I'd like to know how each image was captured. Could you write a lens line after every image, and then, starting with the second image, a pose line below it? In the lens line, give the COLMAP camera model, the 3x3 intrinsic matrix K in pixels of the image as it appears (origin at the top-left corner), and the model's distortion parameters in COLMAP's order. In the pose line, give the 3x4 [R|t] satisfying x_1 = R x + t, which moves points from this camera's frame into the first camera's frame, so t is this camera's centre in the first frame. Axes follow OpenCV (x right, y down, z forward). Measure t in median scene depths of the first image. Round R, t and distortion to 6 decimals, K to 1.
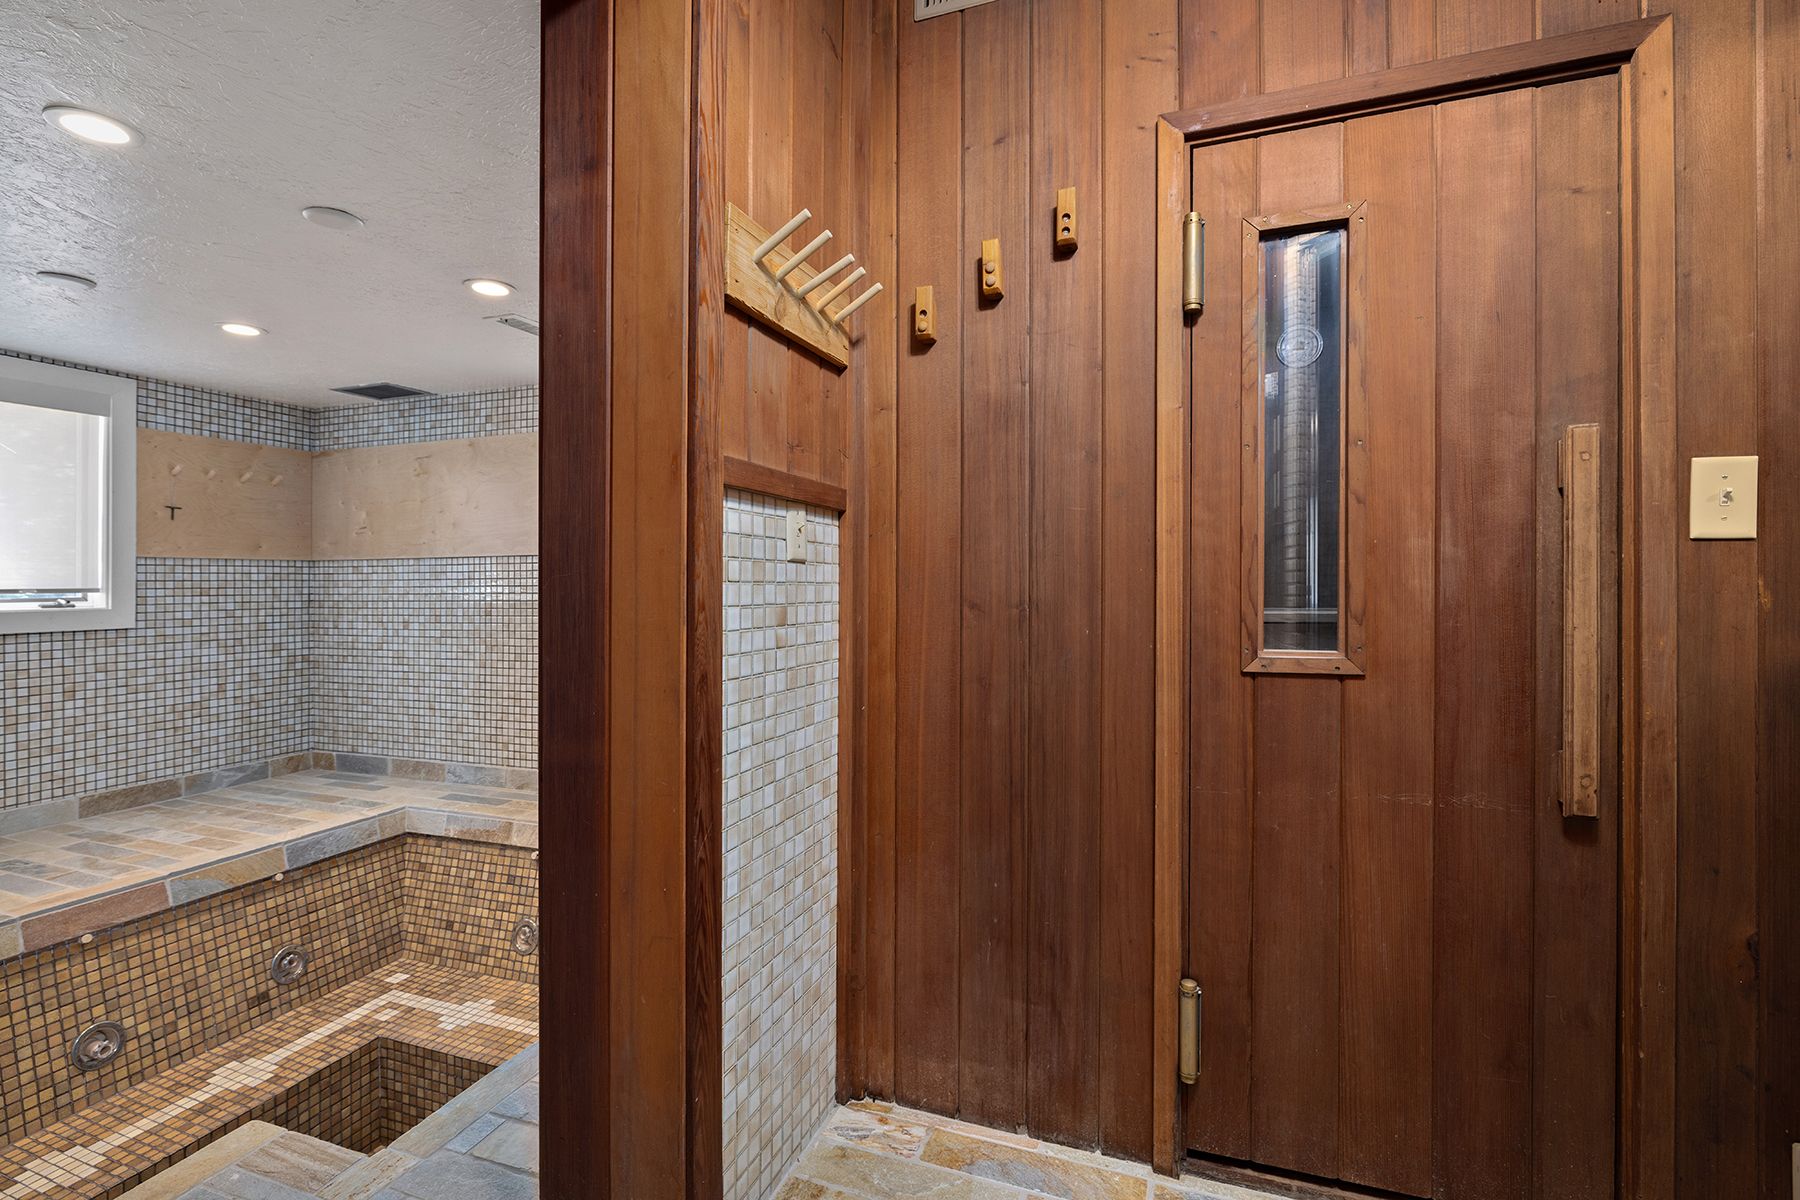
lens RADIAL K [[824.6, 0, 897.7], [0, 824.6, 570.6], [0, 0, 1]] dist [-0.002703, 0.000874]
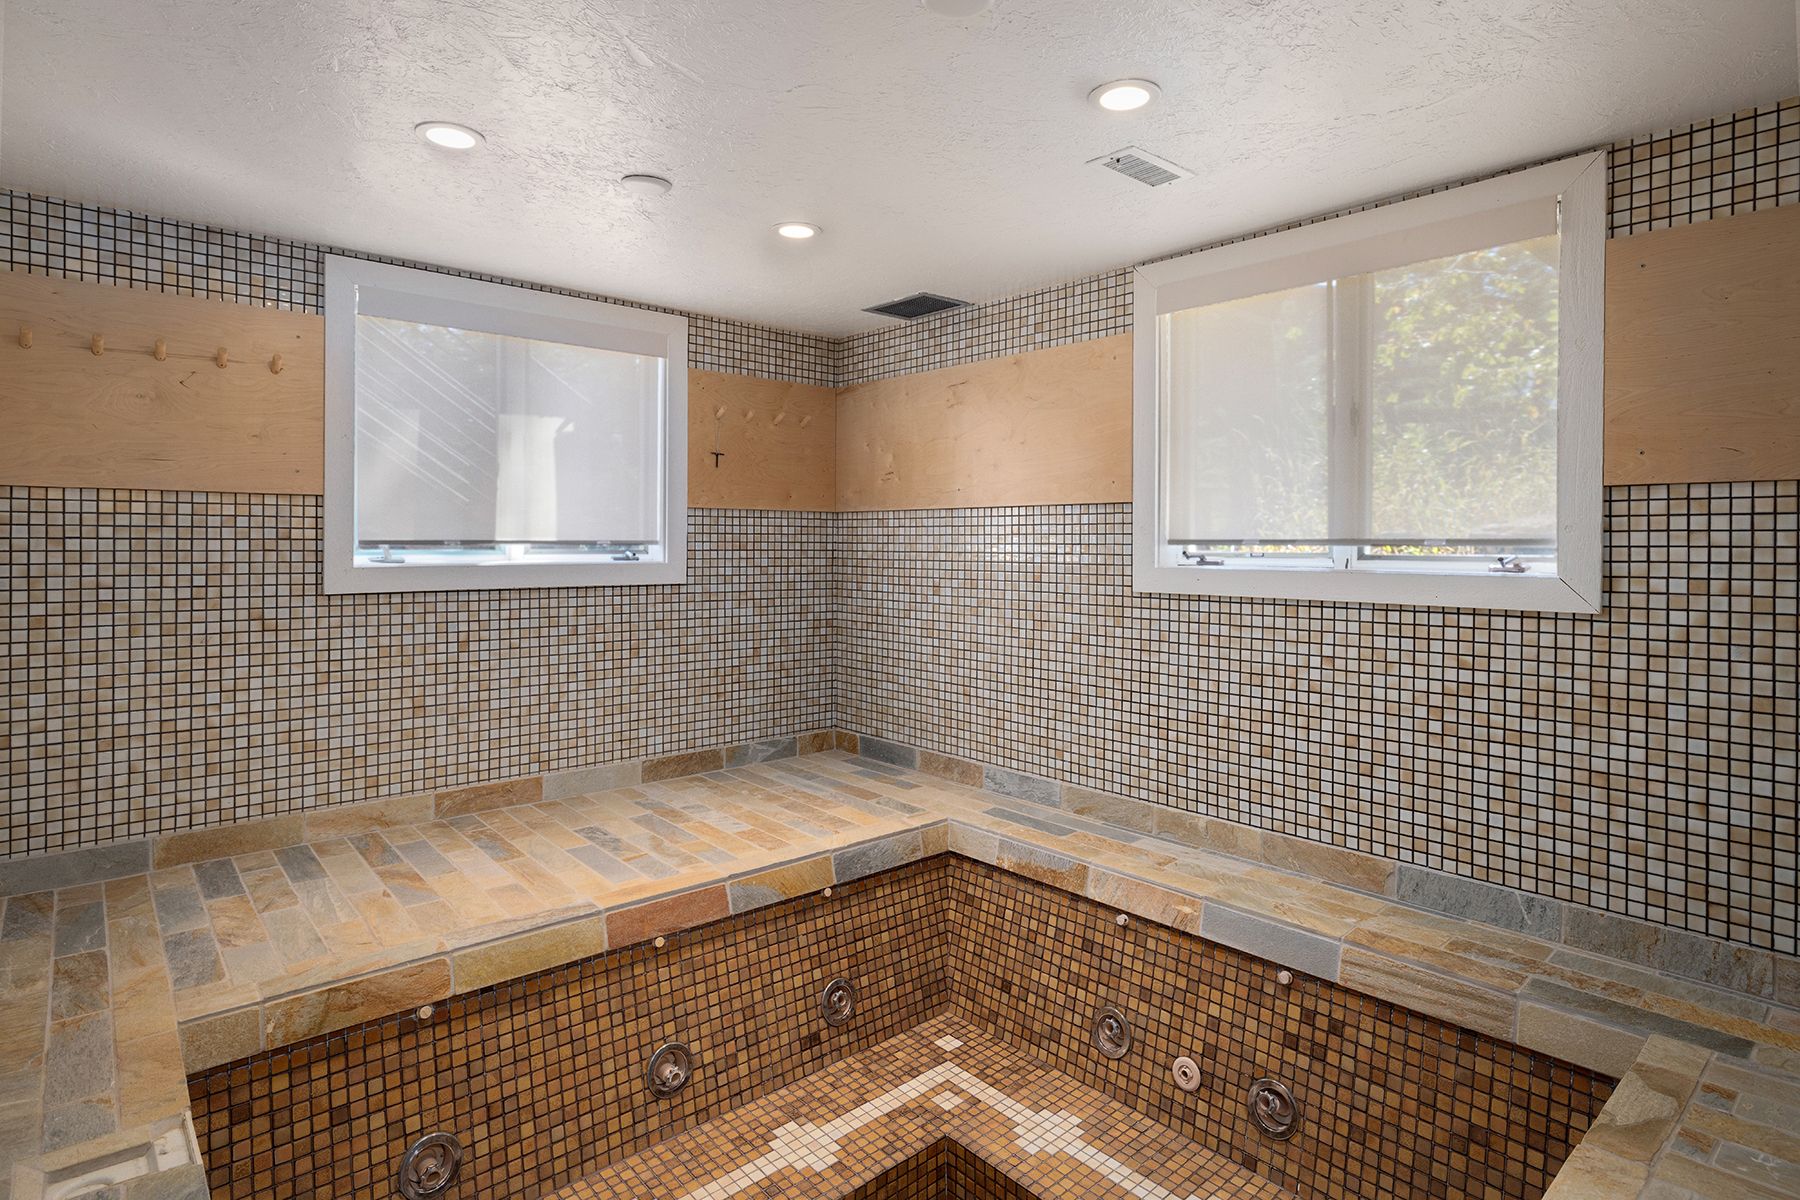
lens RADIAL K [[949.9, 0, 899.9], [0, 949.9, 536.1], [0, 0, 1]] dist [0.004183, 0.000650]
pose [[0.881018, 0.009397, -0.472989, -0.216330], [-0.006080, 0.999945, 0.008542, 0.005491], [0.473043, -0.004650, 0.881027, 0.176280]]
